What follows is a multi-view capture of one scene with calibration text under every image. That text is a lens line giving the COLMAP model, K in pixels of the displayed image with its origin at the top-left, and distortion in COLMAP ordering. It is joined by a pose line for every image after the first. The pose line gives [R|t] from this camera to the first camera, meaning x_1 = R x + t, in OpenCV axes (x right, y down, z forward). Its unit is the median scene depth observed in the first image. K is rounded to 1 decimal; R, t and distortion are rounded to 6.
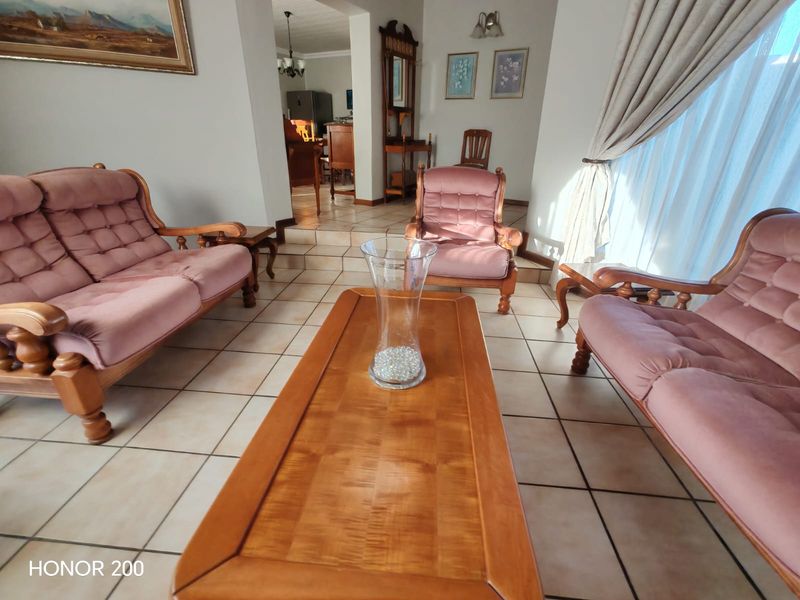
lens RADIAL K [[363.5, 0, 401.9], [0, 363.5, 302.5], [0, 0, 1]] dist [0.002358, 0.000597]
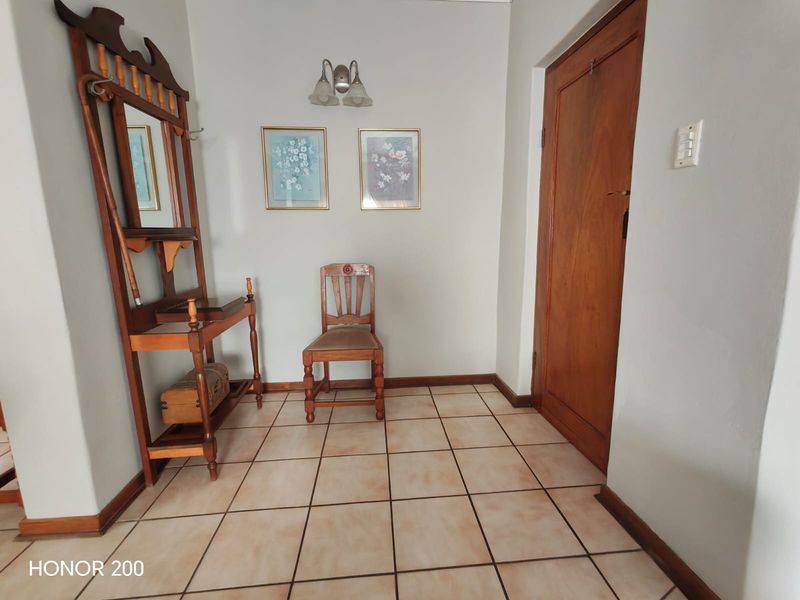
lens RADIAL K [[363.5, 0, 402.5], [0, 363.5, 299.5], [0, 0, 1]] dist [0.002358, 0.000597]
pose [[0.817993, -0.130267, 0.560284, -0.022856], [0.273335, 0.945055, -0.179332, -0.335875], [-0.506138, 0.299837, 0.808655, 0.599004]]
